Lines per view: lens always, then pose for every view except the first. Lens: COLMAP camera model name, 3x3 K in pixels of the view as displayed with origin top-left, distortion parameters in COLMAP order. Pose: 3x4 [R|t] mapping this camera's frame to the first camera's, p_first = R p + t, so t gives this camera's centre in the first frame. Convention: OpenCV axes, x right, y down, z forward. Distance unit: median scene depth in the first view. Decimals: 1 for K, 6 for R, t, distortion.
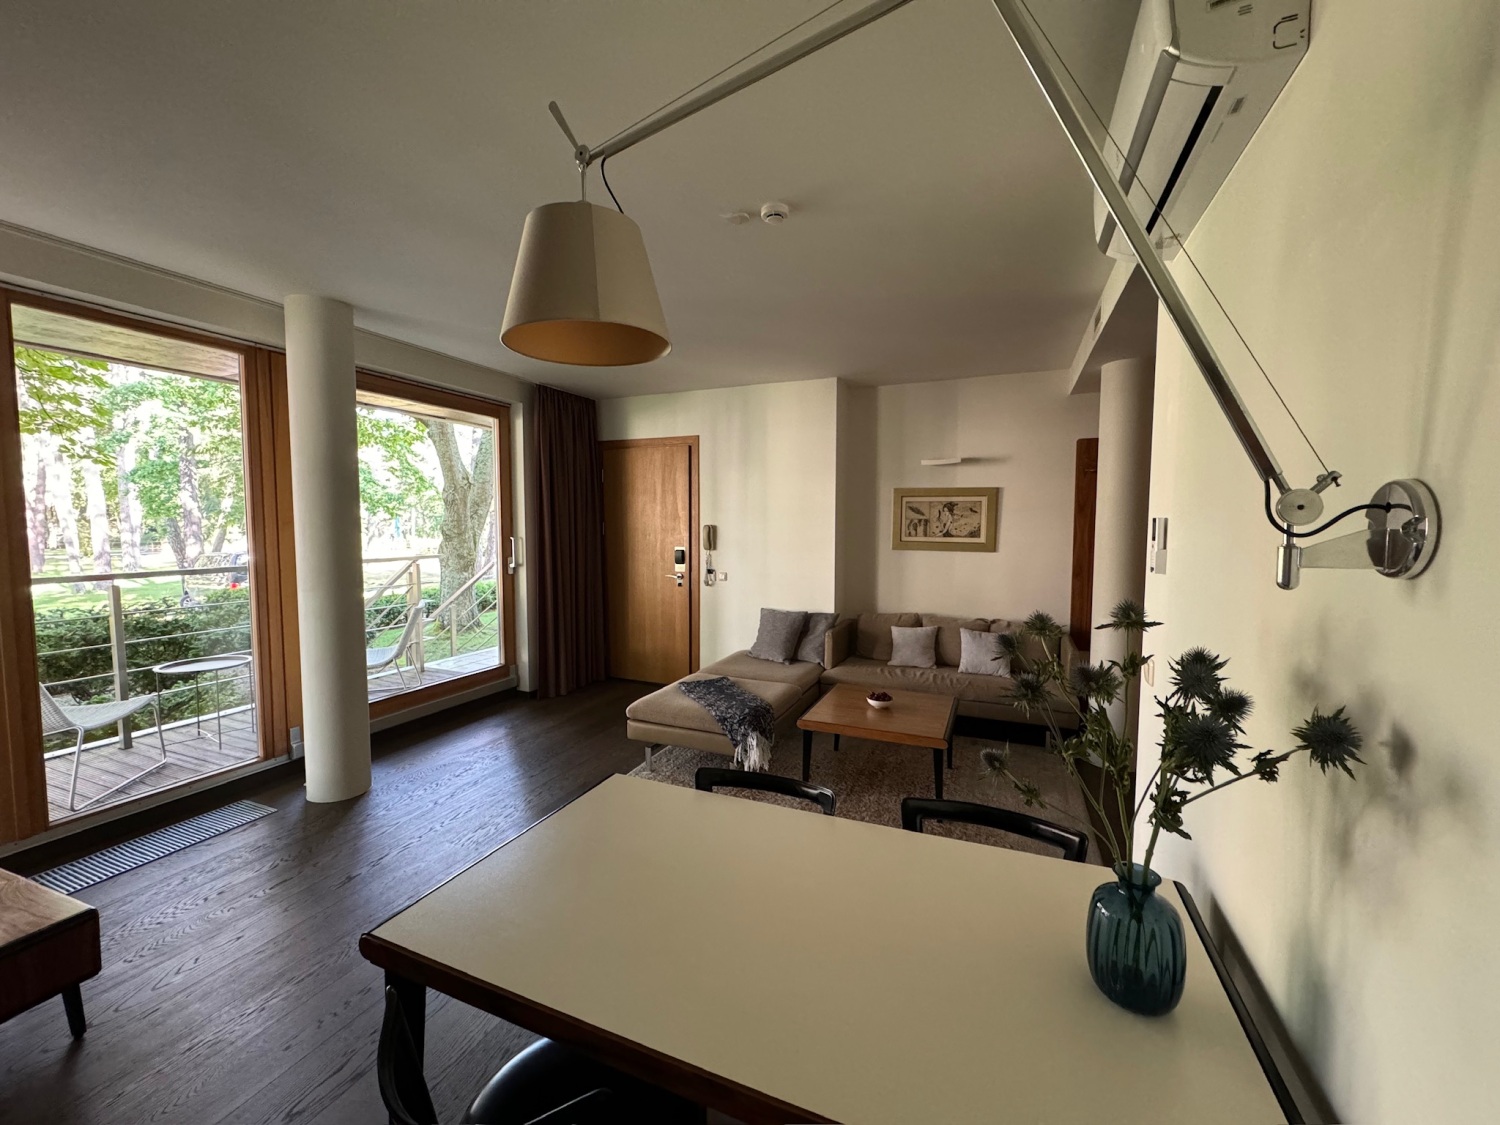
lens RADIAL K [[599.1, 0, 747.1], [0, 599.1, 567.1], [0, 0, 1]] dist [0.008085, 0.000749]
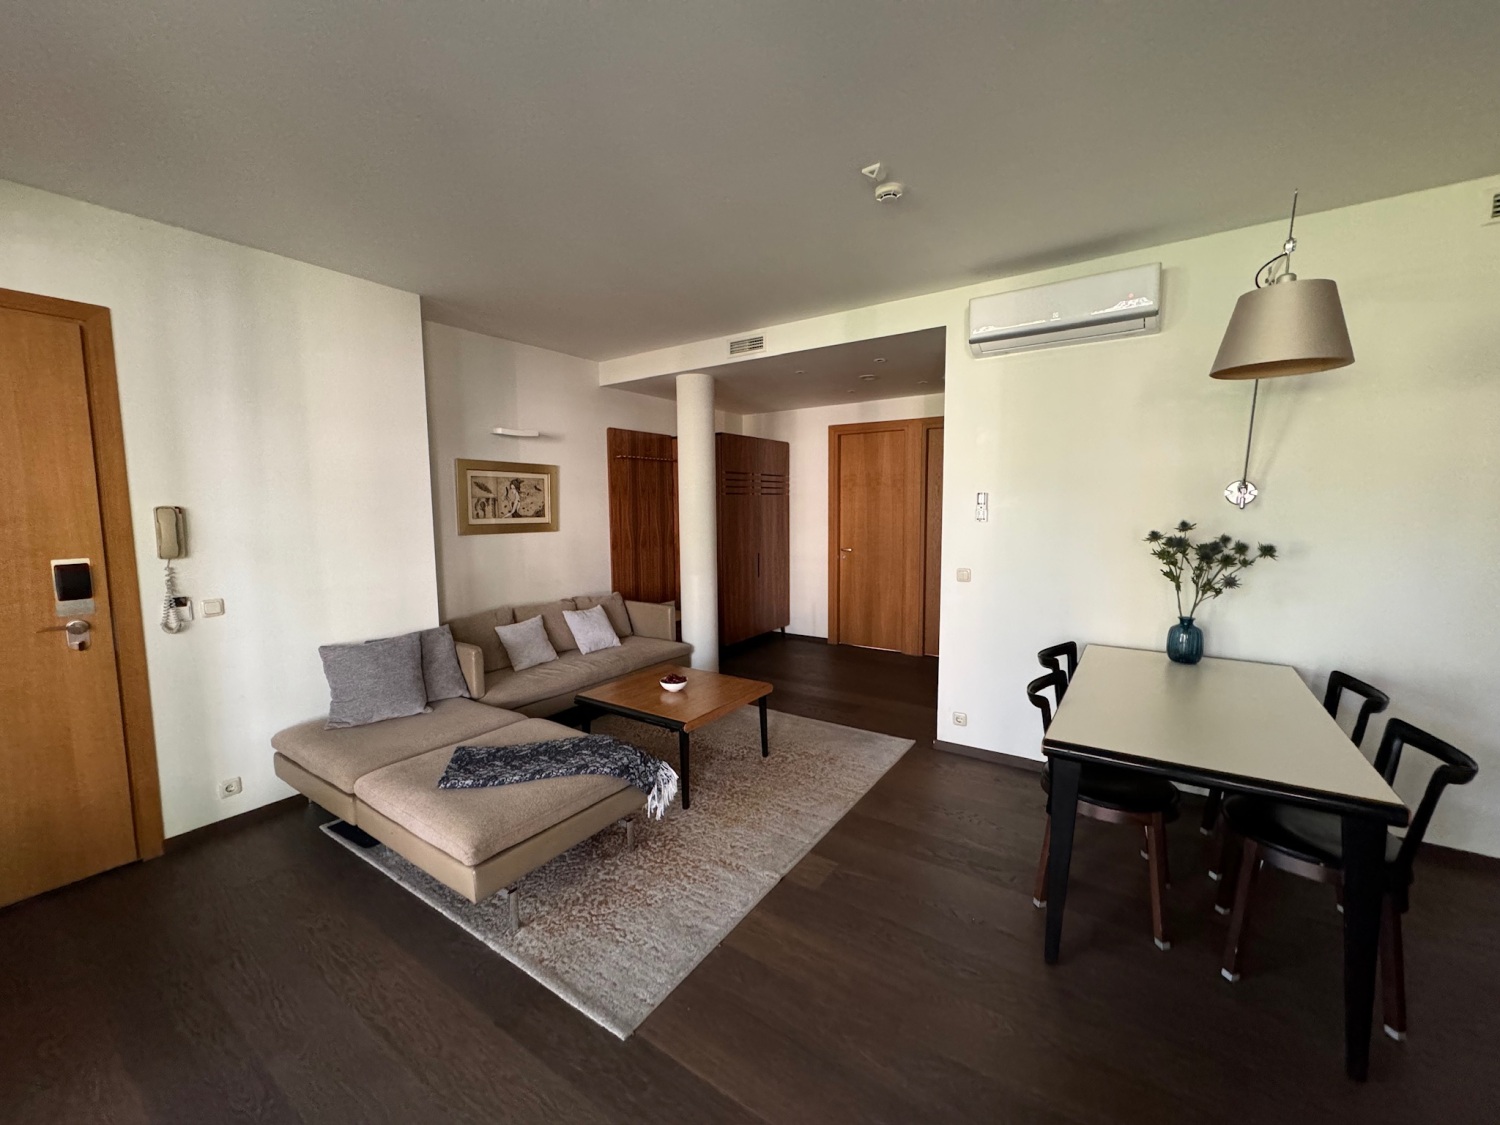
lens RADIAL K [[599.1, 0, 748.2], [0, 599.1, 559.8], [0, 0, 1]] dist [0.008085, 0.000749]
pose [[0.176778, -0.092119, 0.979930, -0.488985], [0.087181, 0.993163, 0.077636, -0.026649], [-0.980382, 0.071707, 0.183600, 0.495292]]
